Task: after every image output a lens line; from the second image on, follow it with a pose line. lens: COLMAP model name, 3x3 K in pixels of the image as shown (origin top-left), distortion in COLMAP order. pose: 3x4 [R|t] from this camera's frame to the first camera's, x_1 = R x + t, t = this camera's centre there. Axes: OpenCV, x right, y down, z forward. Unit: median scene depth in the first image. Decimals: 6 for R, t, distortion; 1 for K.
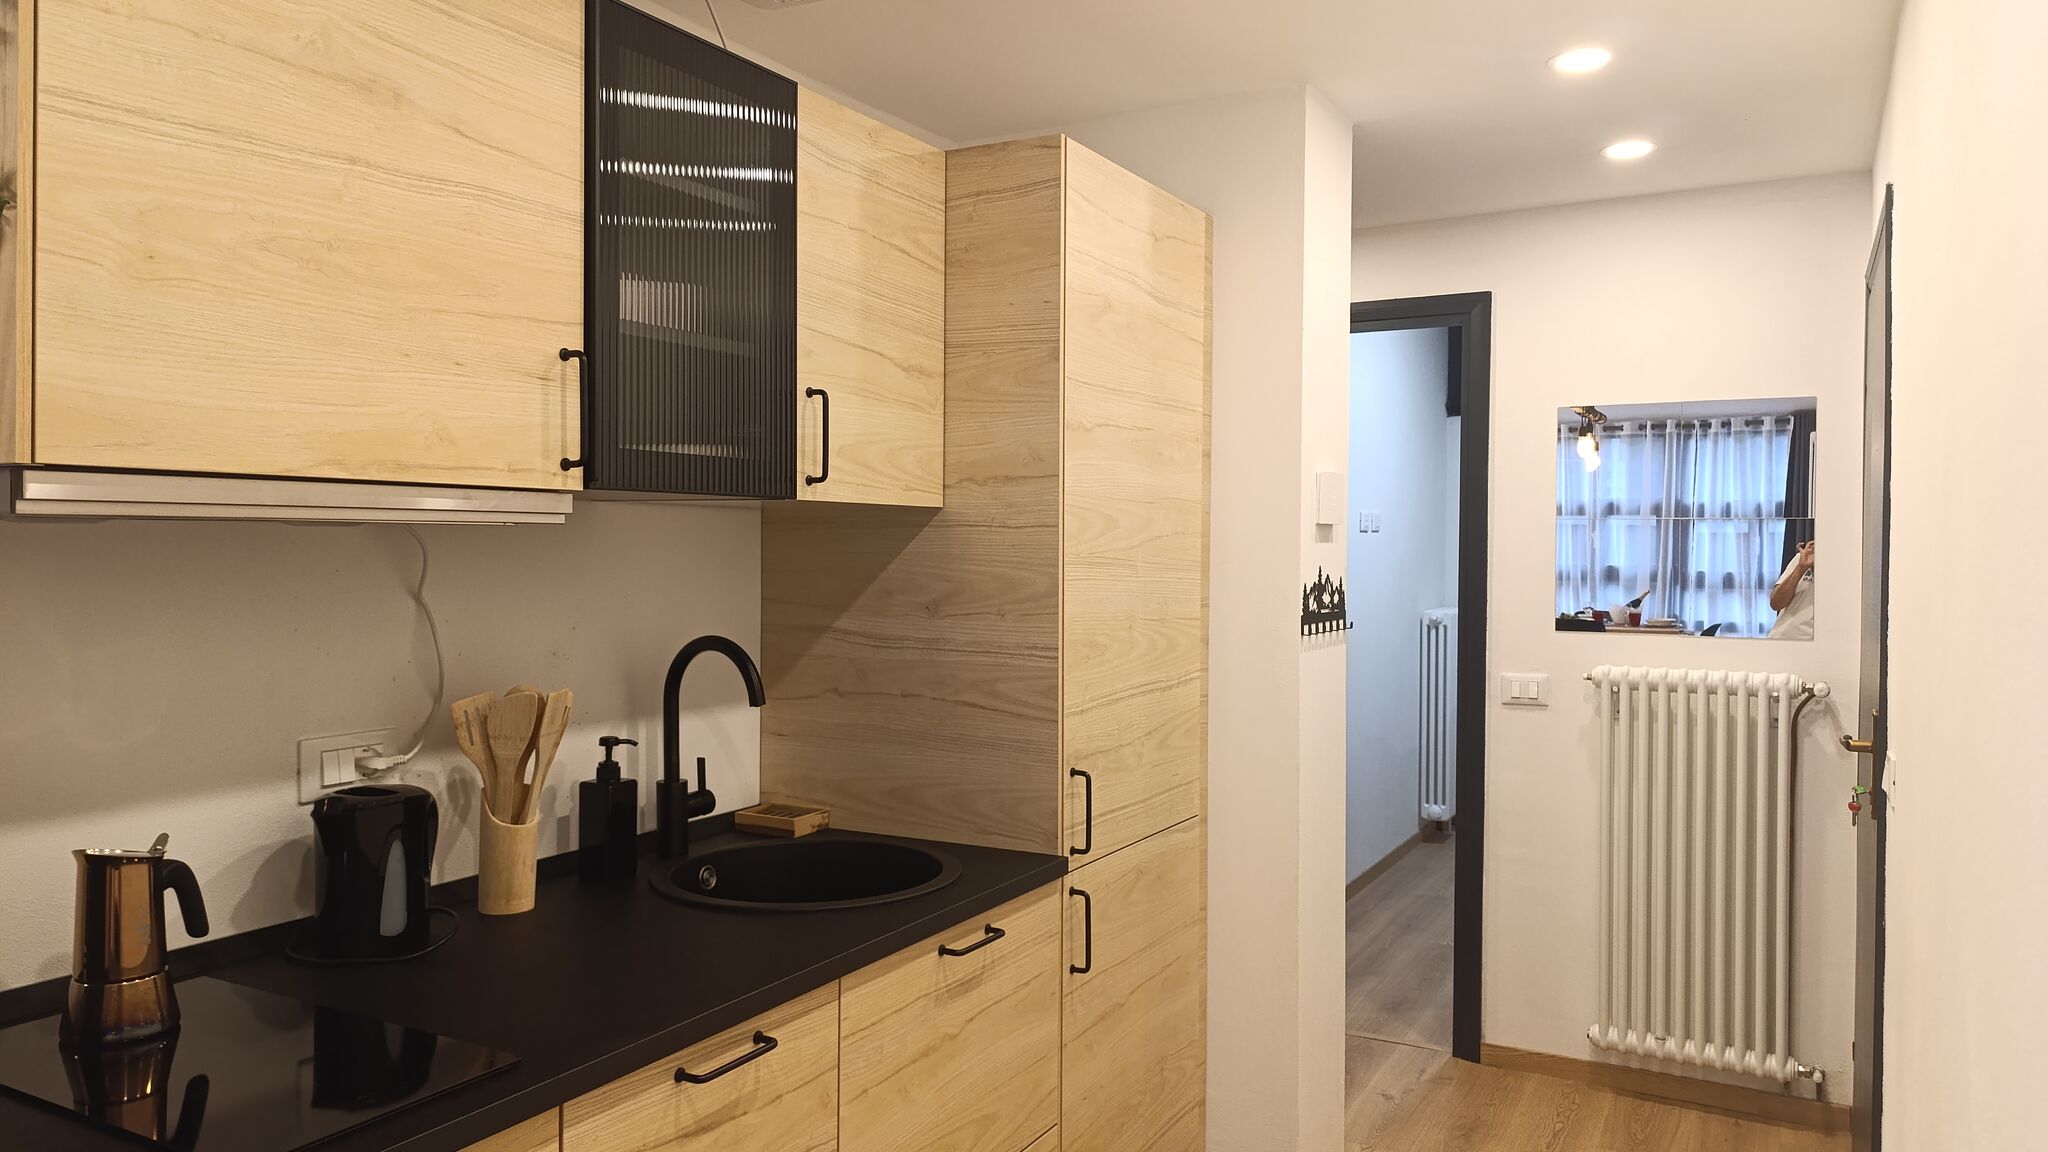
lens RADIAL K [[1390.8, 0, 1019.5], [0, 1390.8, 562.1], [0, 0, 1]] dist [0.039103, -0.056278]
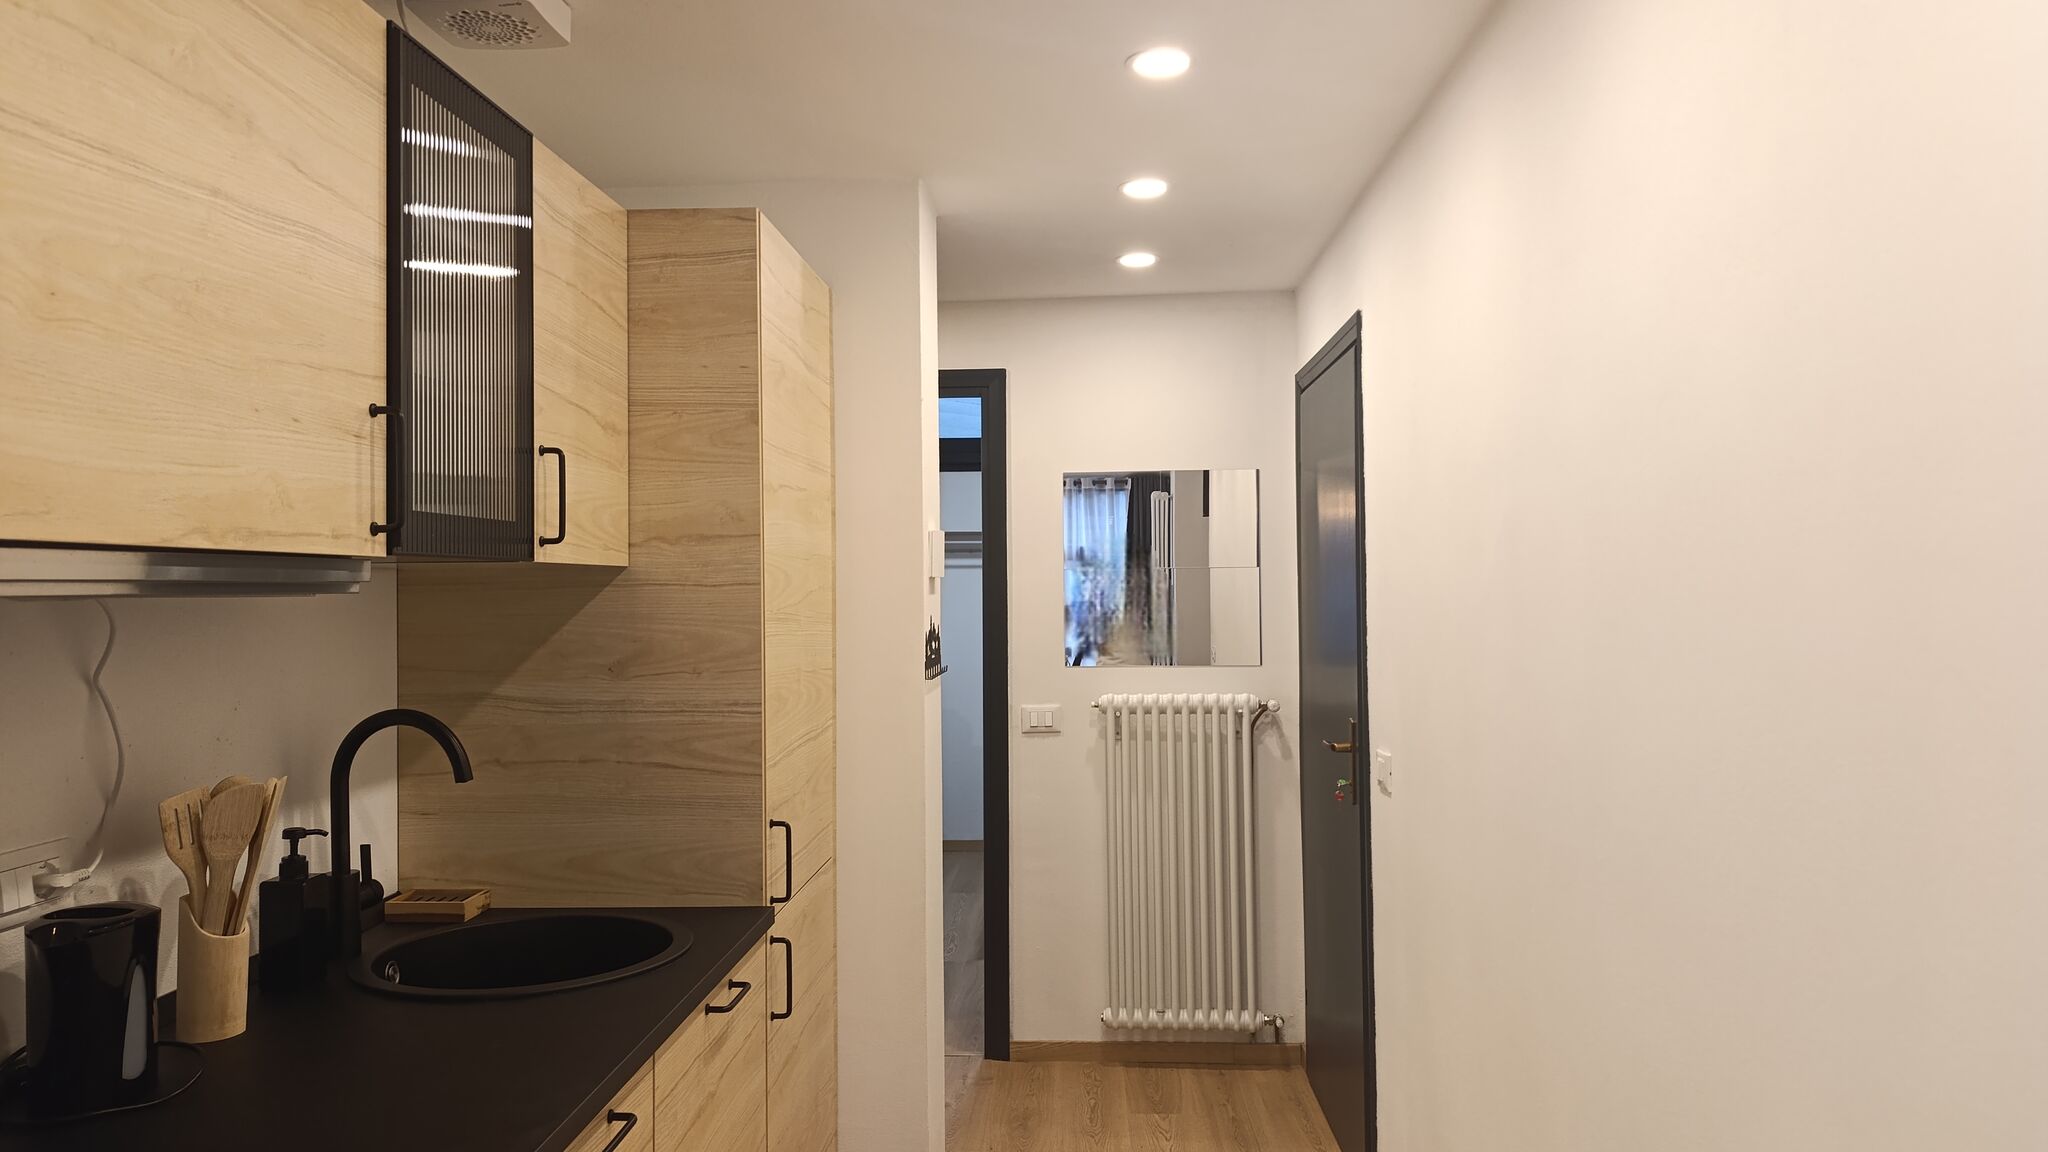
lens RADIAL K [[1390.8, 0, 1019.5], [0, 1390.8, 562.1], [0, 0, 1]] dist [0.039103, -0.056278]
pose [[0.896133, -0.007151, 0.443728, -0.250276], [0.021412, 0.999402, -0.027137, -0.009784], [-0.443269, 0.033819, 0.895750, -0.010684]]
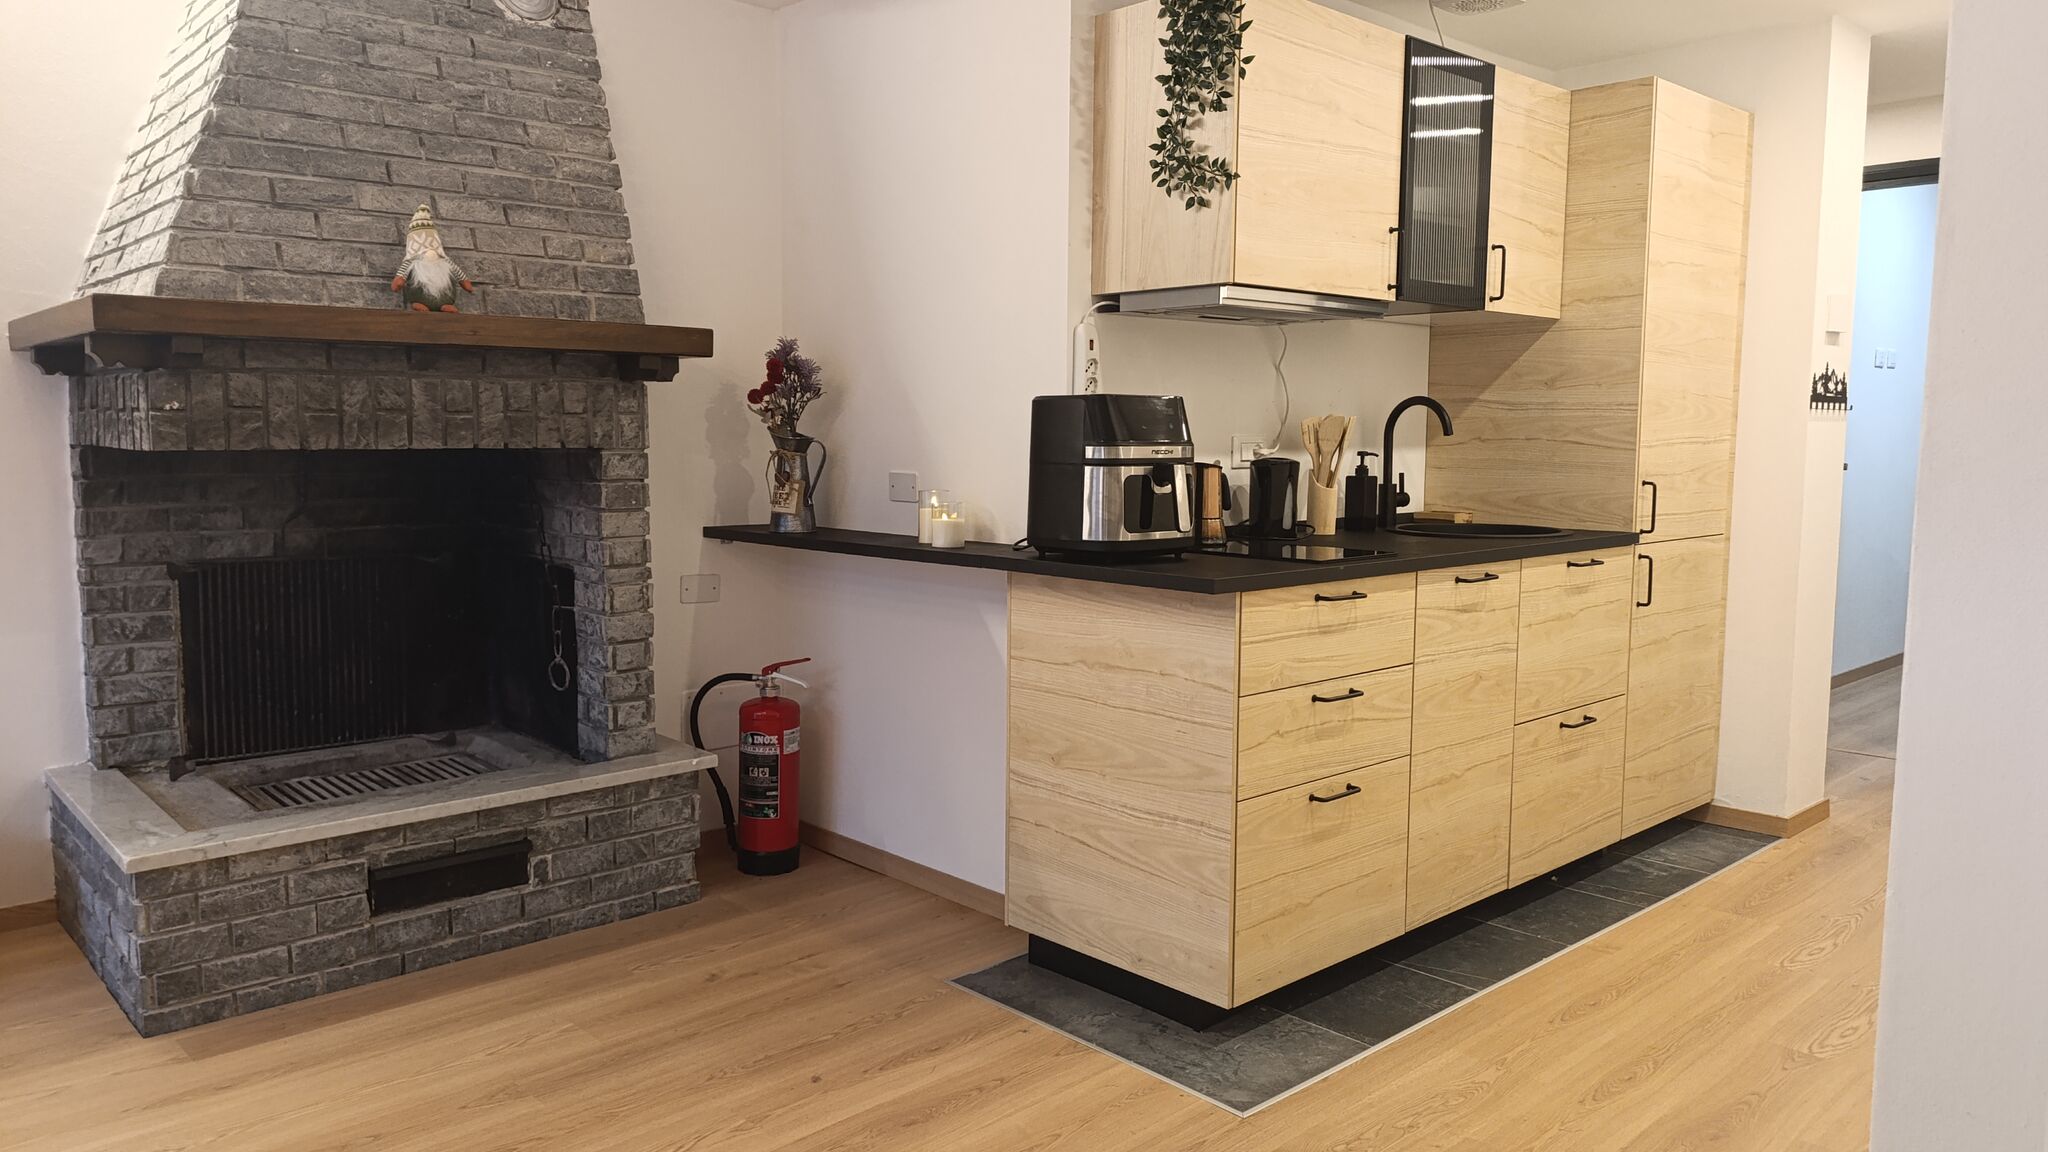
lens RADIAL K [[1390.8, 0, 1019.5], [0, 1390.8, 562.1], [0, 0, 1]] dist [0.039103, -0.056278]
pose [[0.950017, 0.029575, -0.310793, -0.140069], [-0.003762, 0.996515, 0.083329, 0.109405], [0.312174, -0.077994, 0.946818, -0.748081]]
